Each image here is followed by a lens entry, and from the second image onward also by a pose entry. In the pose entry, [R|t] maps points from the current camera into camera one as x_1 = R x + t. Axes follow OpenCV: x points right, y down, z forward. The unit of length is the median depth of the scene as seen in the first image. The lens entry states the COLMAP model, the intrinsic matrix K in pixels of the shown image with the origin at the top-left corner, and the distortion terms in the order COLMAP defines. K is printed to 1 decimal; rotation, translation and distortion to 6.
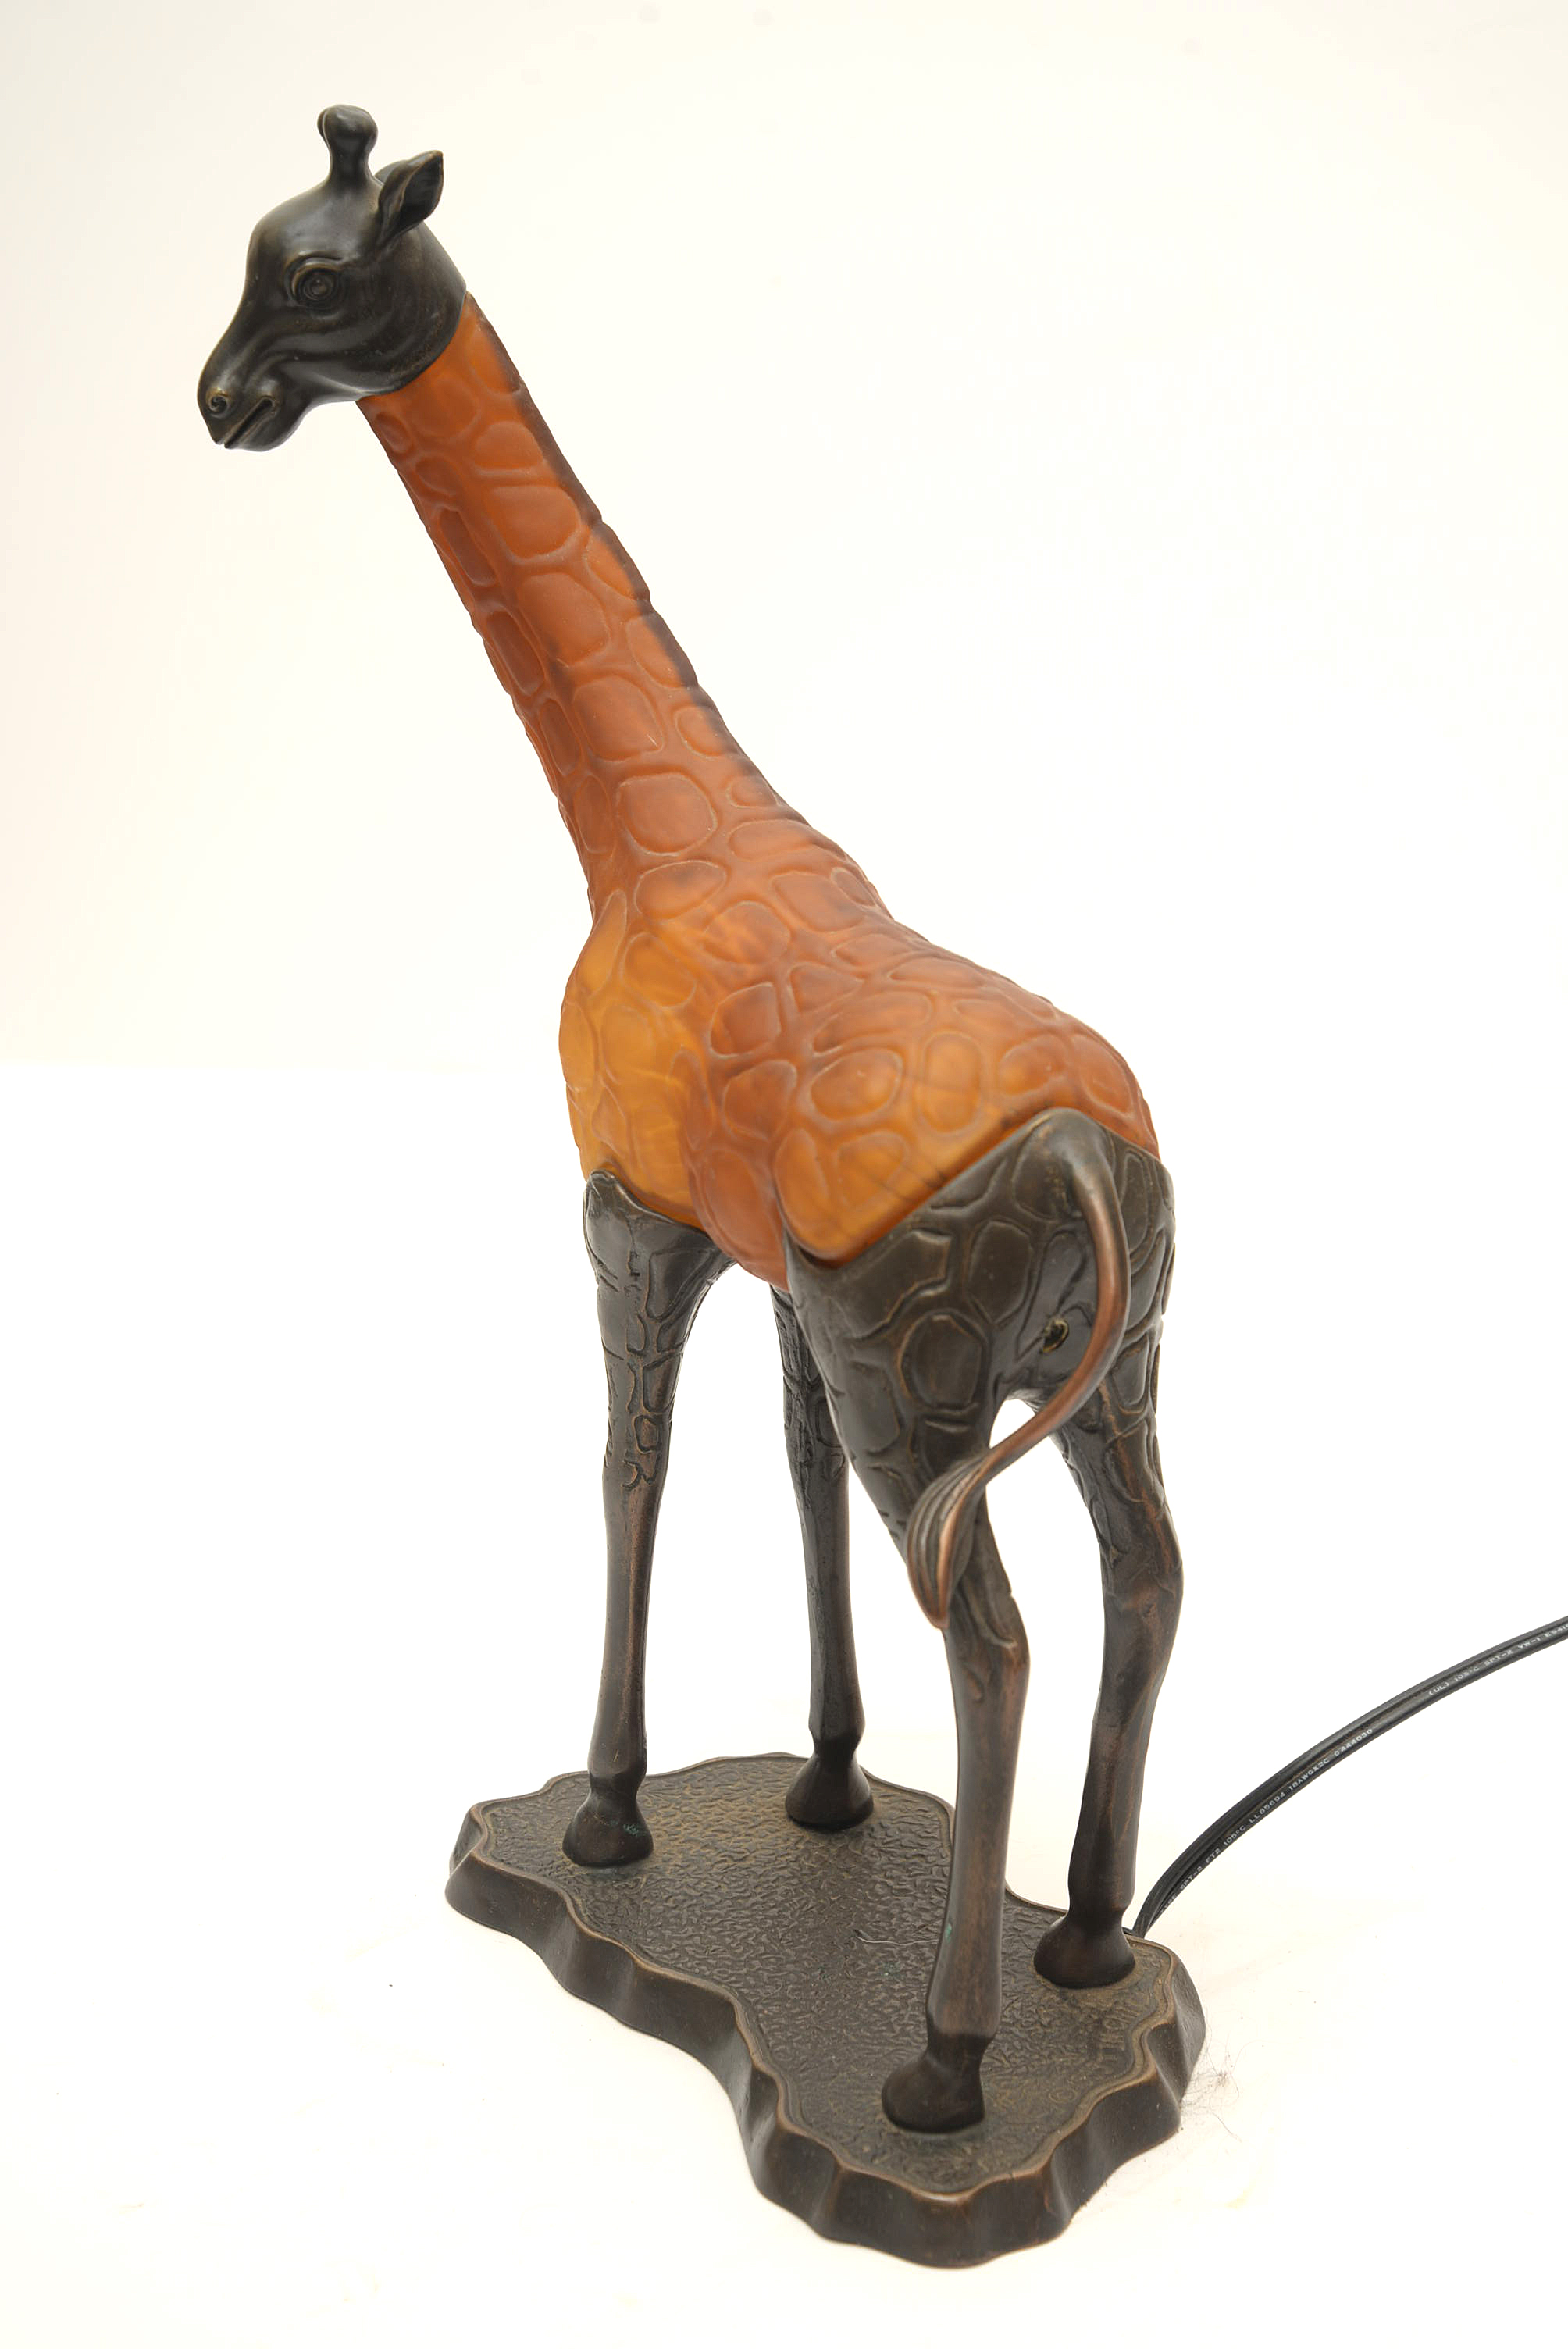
lens RADIAL K [[4559.0, 0, 773.9], [0, 4559.0, 1180.9], [0, 0, 1]] dist [0.577813, 0.000000]
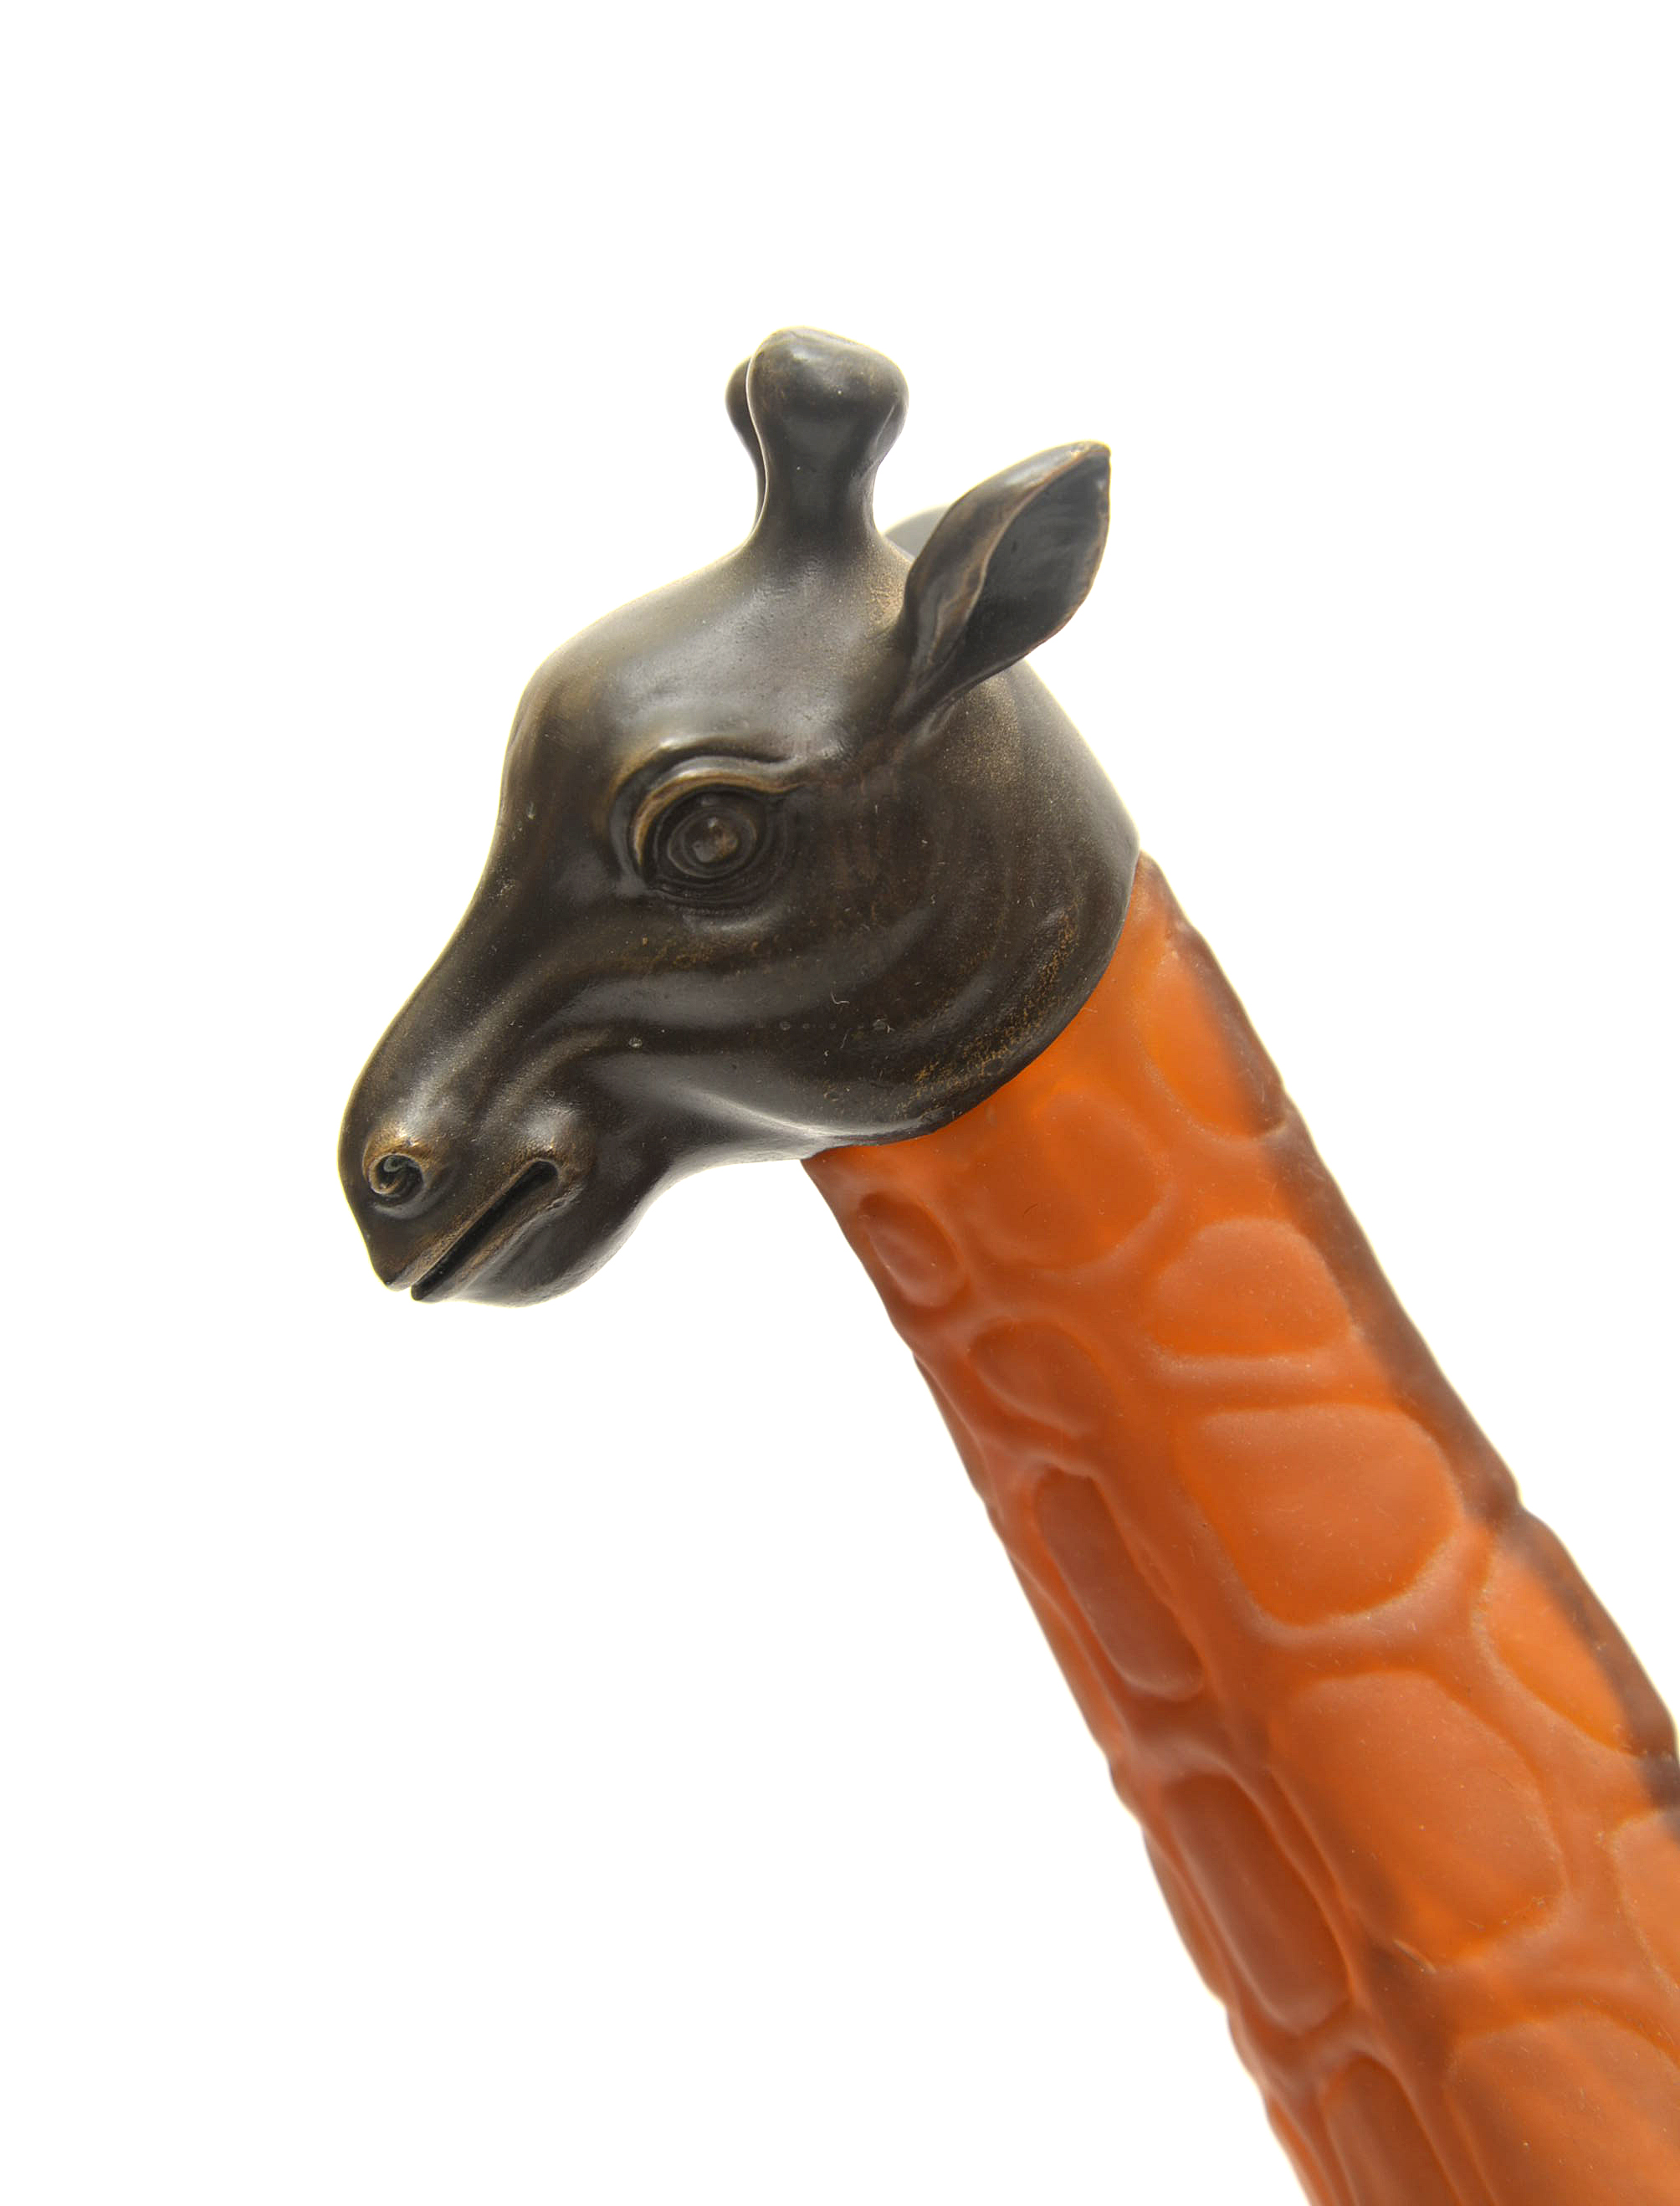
lens RADIAL K [[5814.1, 0, 842.0], [0, 5814.1, 1100.9], [0, 0, 1]] dist [0.120454, 0.000000]
pose [[0.997815, 0.014099, -0.064551, -0.060183], [-0.023494, 0.988827, -0.147202, -0.110306], [0.061755, 0.148397, 0.986998, 0.586361]]
